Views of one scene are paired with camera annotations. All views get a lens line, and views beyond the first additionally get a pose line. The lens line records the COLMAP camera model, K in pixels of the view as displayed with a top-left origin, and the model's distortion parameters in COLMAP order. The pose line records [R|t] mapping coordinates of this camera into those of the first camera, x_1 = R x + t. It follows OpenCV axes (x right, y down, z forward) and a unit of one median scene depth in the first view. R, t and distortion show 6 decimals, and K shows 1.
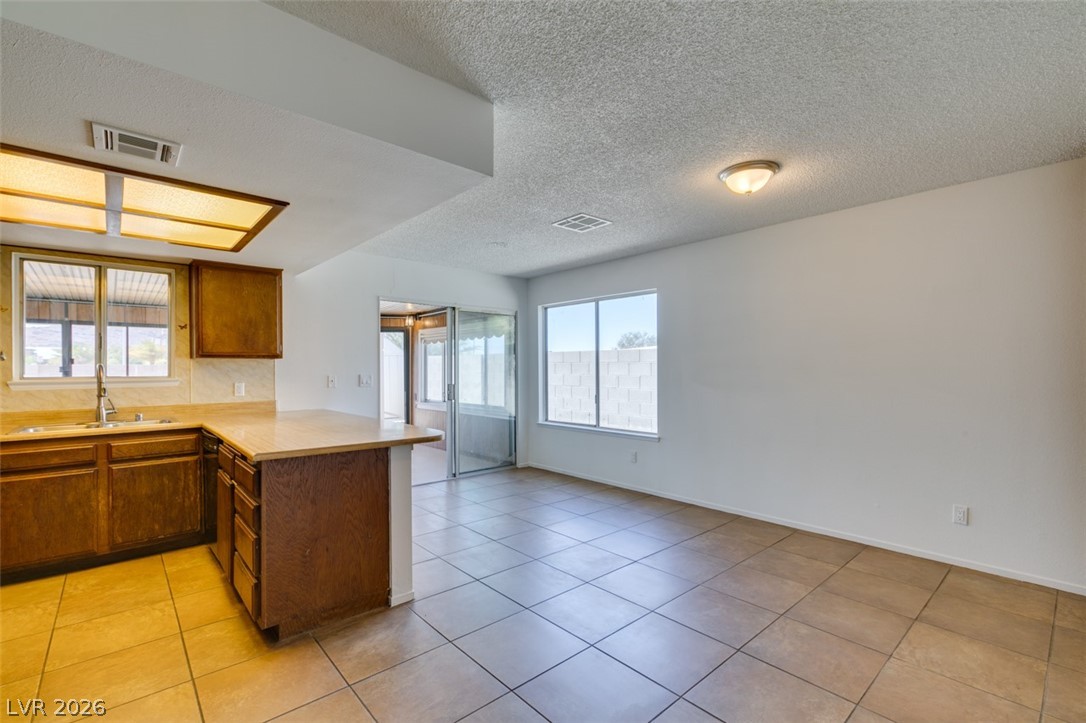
lens RADIAL K [[484.2, 0, 543.3], [0, 484.2, 368.1], [0, 0, 1]] dist [0.000645, -0.001072]
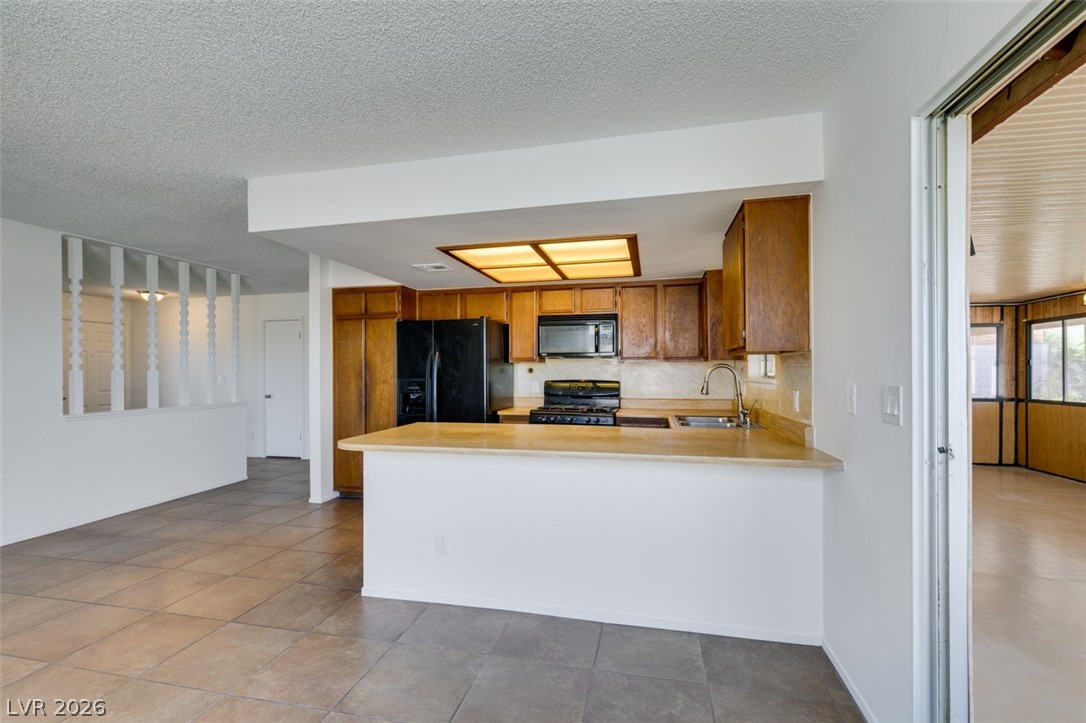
lens RADIAL K [[484.2, 0, 544.6], [0, 484.2, 370.1], [0, 0, 1]] dist [0.000645, -0.001072]
pose [[-0.811926, 0.008982, -0.583691, 0.009771], [0.009488, 0.999953, 0.002189, -0.000802], [0.583683, -0.003761, -0.811973, 1.484530]]
